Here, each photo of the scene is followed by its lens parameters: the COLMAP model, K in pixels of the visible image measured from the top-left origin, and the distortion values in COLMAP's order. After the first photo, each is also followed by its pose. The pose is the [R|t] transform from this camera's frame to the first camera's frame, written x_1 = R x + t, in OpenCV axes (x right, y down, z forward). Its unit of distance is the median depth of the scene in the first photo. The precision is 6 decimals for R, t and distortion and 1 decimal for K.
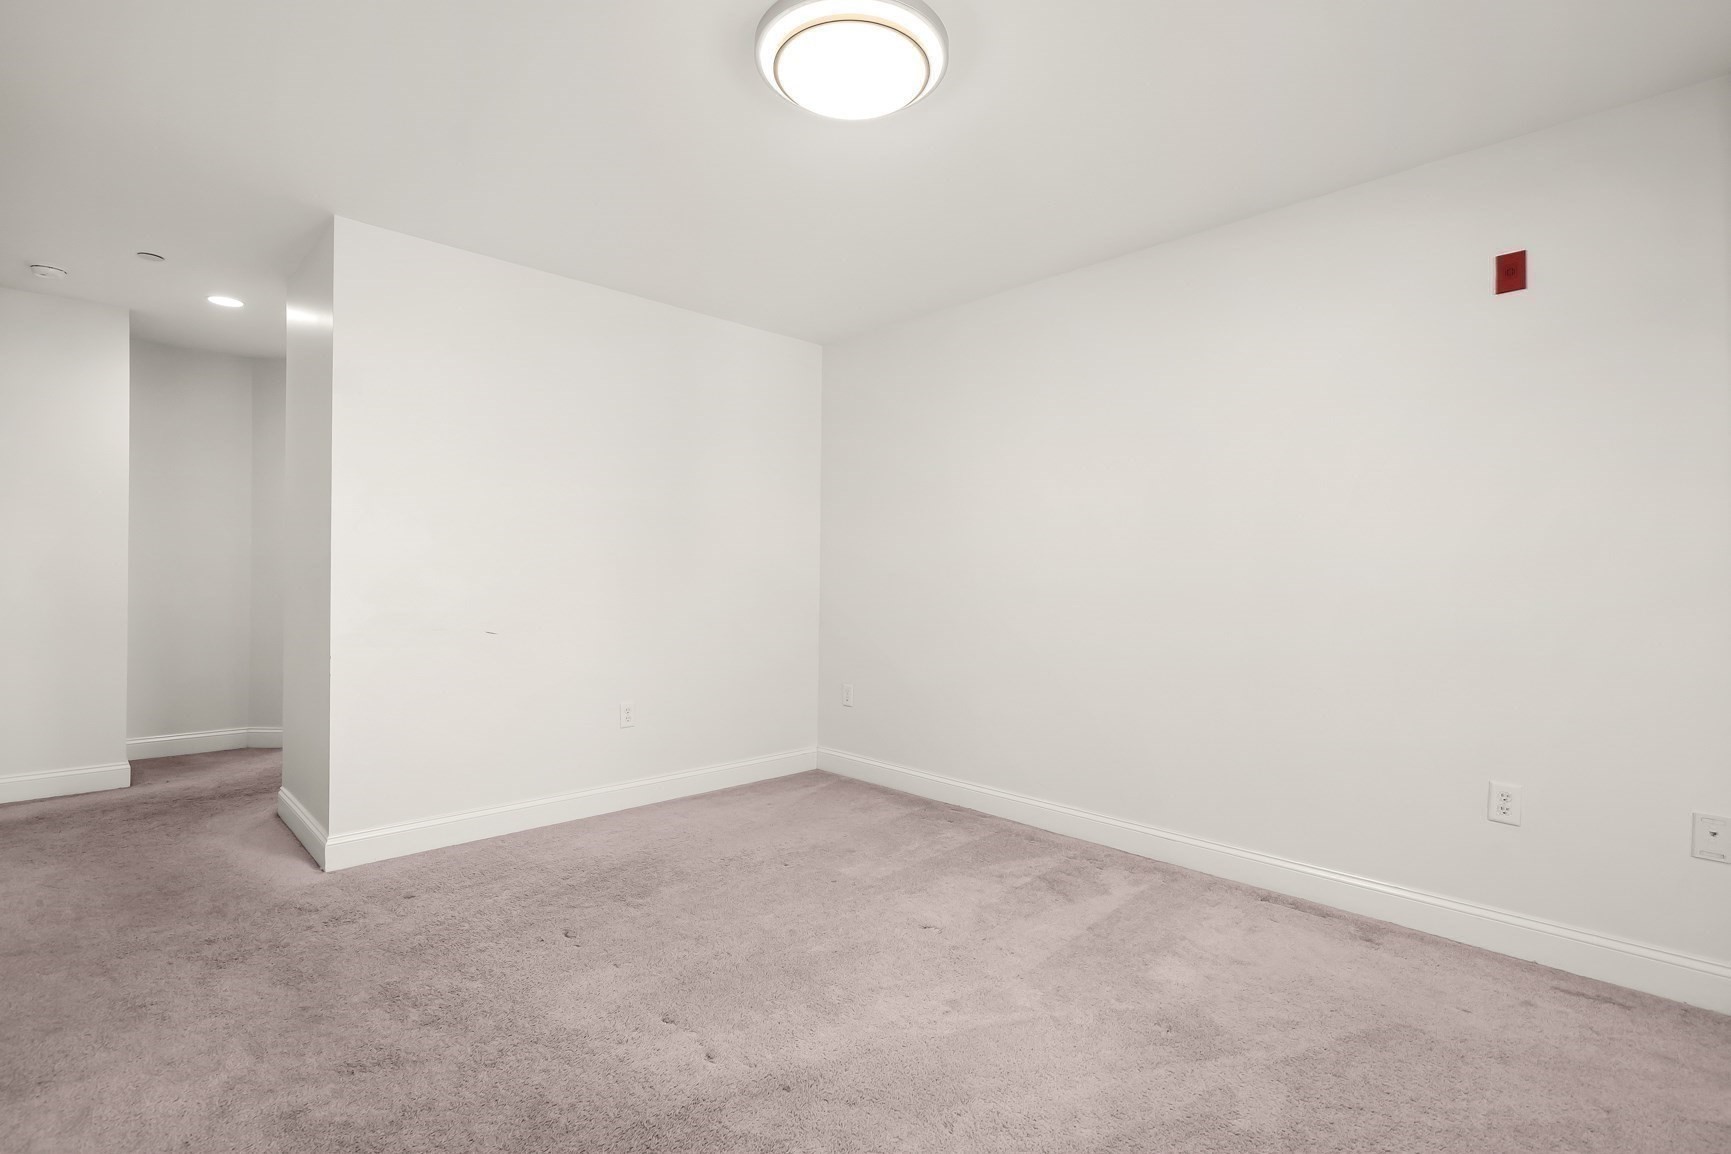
lens RADIAL K [[801.7, 0, 866.7], [0, 801.7, 583.1], [0, 0, 1]] dist [0.000107, -0.000743]
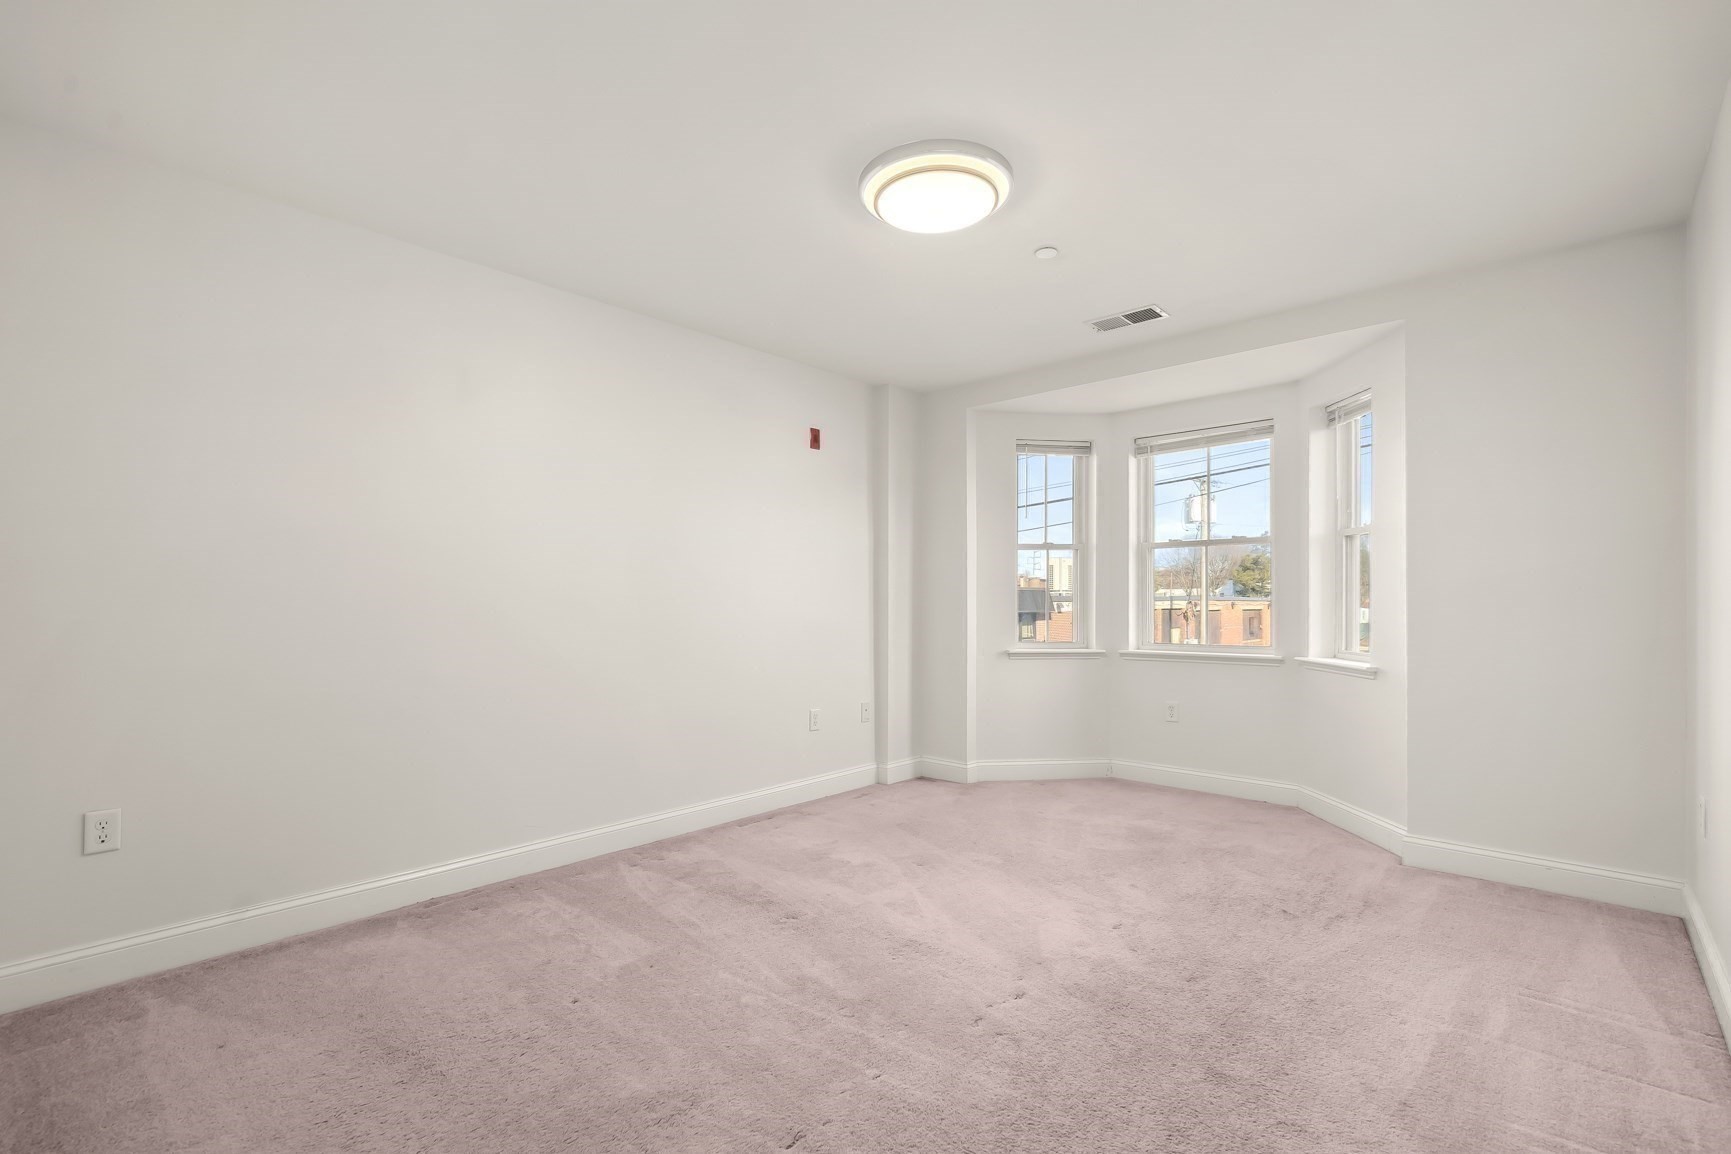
lens RADIAL K [[760.7, 0, 899.1], [0, 760.7, 590.0], [0, 0, 1]] dist [0.000209, 0.000049]
pose [[-0.075376, 0.000574, 0.997155, -0.877777], [0.000645, 1.000000, -0.000527, -0.025090], [-0.997155, 0.000603, -0.075376, 0.817930]]
